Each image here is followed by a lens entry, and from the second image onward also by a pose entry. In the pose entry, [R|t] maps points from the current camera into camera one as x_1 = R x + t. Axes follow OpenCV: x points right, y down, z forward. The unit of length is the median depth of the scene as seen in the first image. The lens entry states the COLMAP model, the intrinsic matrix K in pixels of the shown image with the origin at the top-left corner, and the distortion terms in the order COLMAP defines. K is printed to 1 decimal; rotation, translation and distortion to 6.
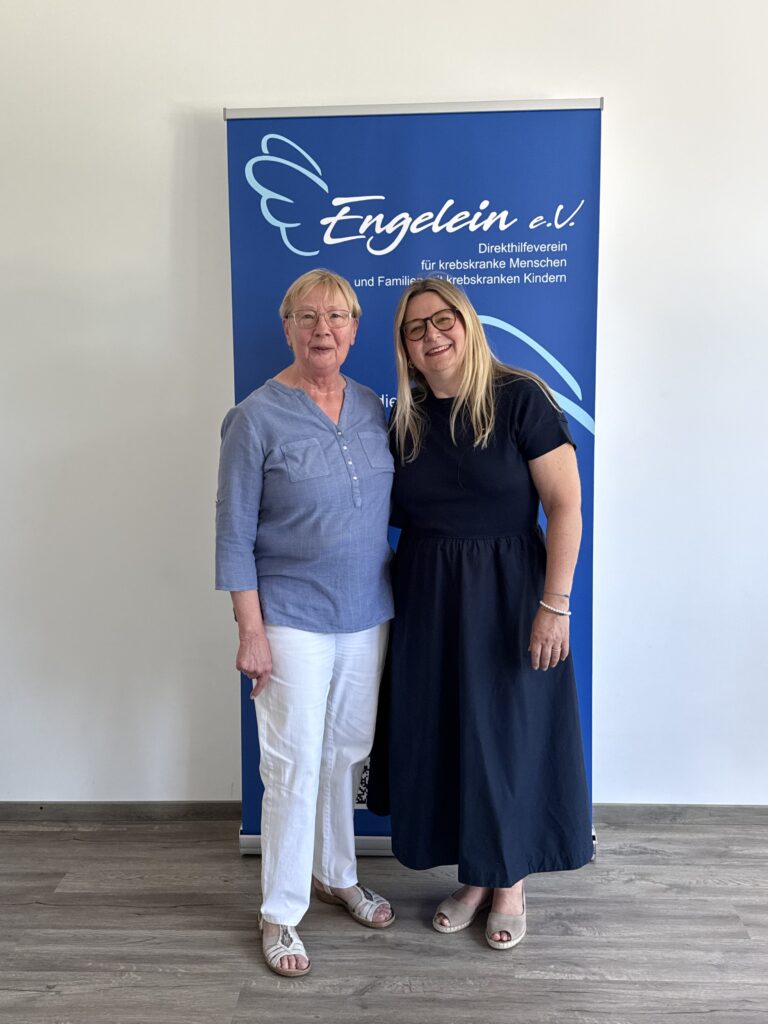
lens RADIAL K [[1020.5, 0, 382.5], [0, 1020.5, 519.8], [0, 0, 1]] dist [0.070025, -0.123748]
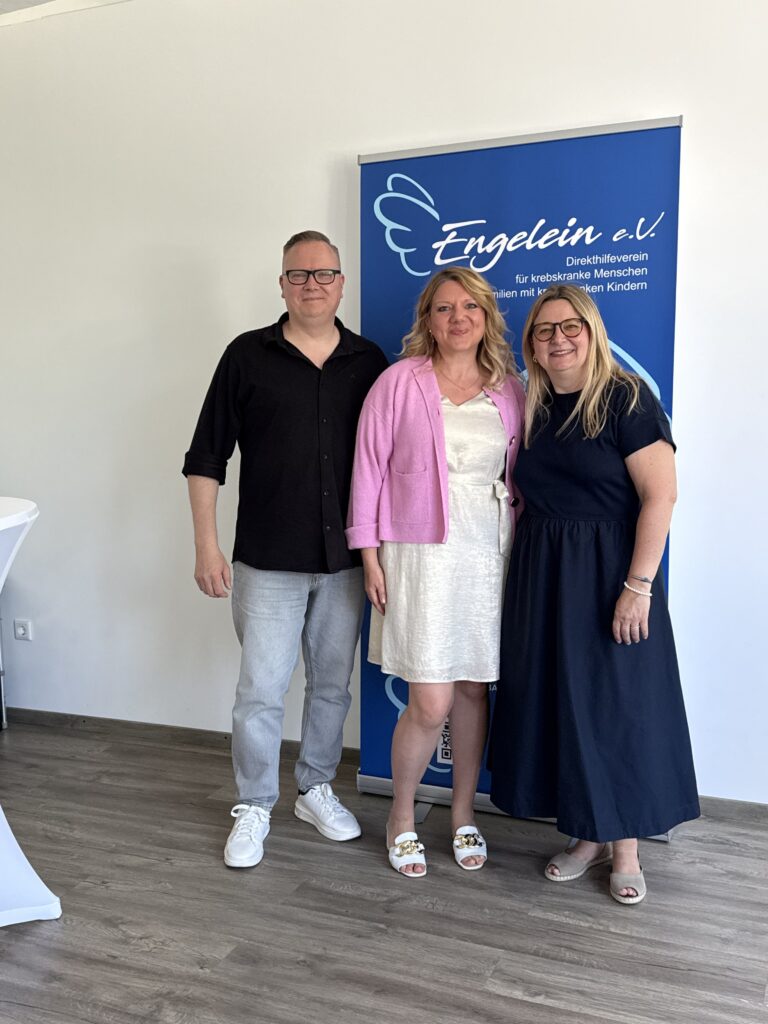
lens RADIAL K [[1061.5, 0, 384.7], [0, 1061.5, 517.1], [0, 0, 1]] dist [0.135513, -0.279255]
pose [[0.932787, 0.037424, -0.358480, 0.334014], [-0.043761, 0.998996, -0.009576, 0.027782], [0.357762, 0.024620, 0.933488, -0.134088]]
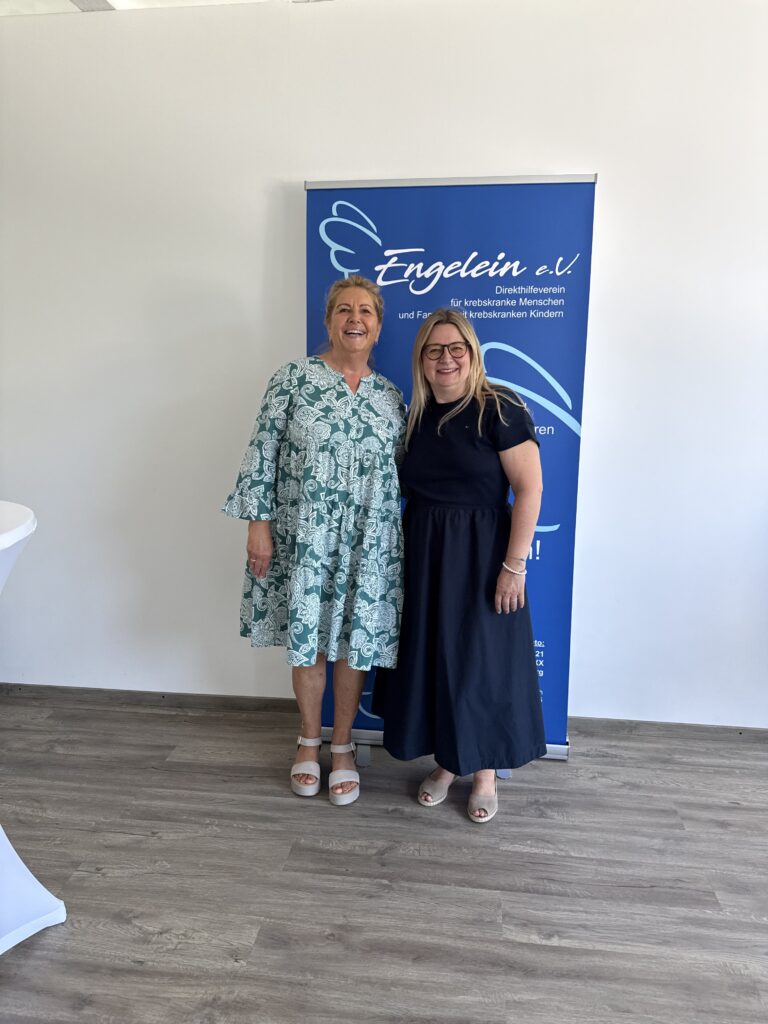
lens RADIAL K [[720.8, 0, 383.6], [0, 720.8, 515.1], [0, 0, 1]] dist [0.021499, -0.030327]
pose [[0.996953, 0.035015, -0.069709, 0.026303], [-0.033004, 0.999011, 0.029796, -0.002846], [0.070683, -0.027405, 0.997122, 0.071104]]
